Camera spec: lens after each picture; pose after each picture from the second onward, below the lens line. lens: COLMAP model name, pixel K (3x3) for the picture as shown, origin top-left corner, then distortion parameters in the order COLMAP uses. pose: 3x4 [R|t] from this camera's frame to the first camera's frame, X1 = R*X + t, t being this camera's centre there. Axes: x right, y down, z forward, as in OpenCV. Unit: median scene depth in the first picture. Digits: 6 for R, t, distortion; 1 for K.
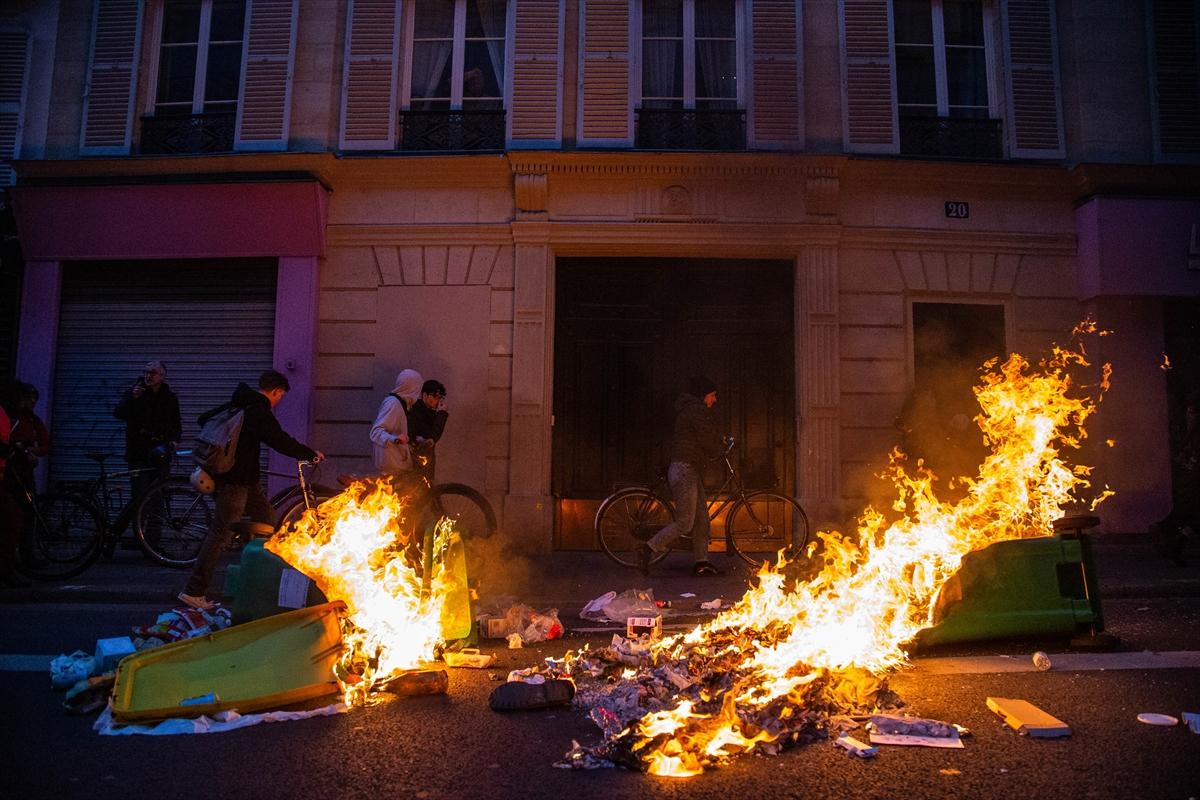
lens RADIAL K [[835.1, 0, 600.0], [0, 835.1, 400.0], [0, 0, 1]] dist [-0.122642, 0.071808]
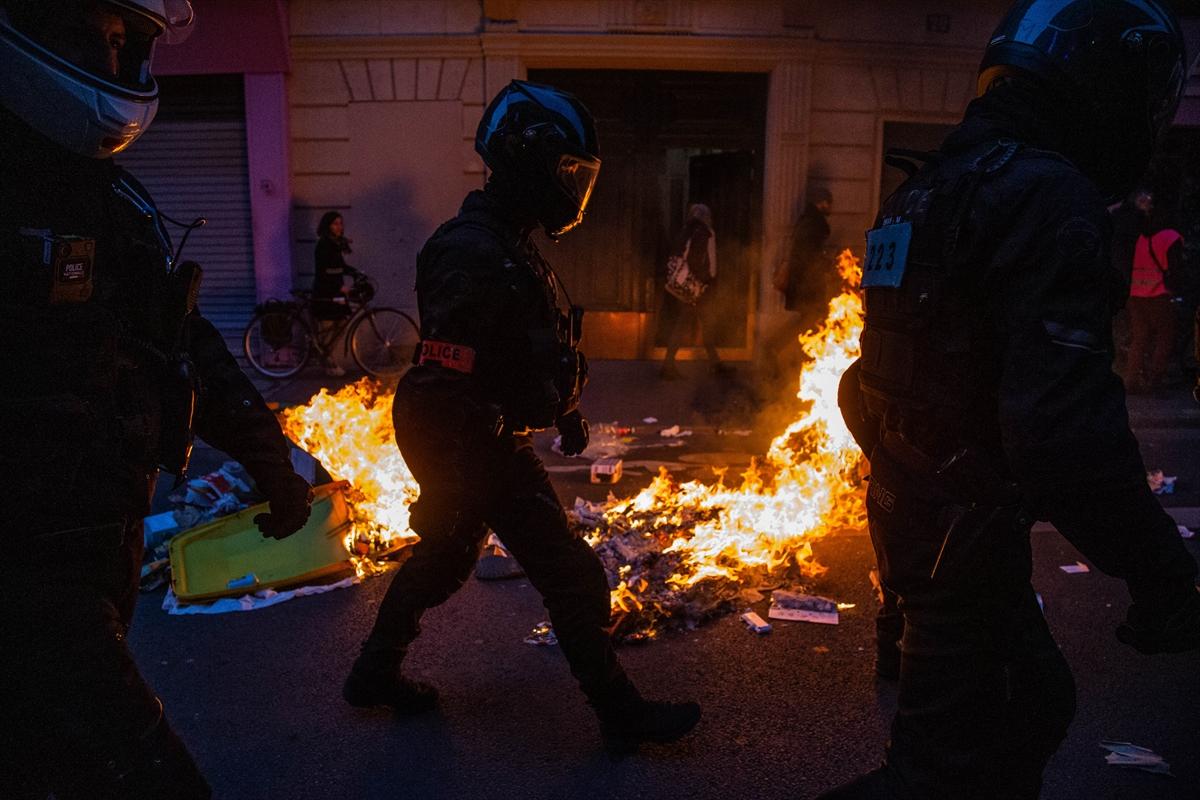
lens RADIAL K [[835.1, 0, 600.0], [0, 835.1, 400.0], [0, 0, 1]] dist [-0.122642, 0.071808]
pose [[0.999785, -0.006316, 0.019742, 0.029446], [0.000194, 0.955249, 0.295804, -0.221351], [-0.020727, -0.295737, 0.955045, -0.112741]]
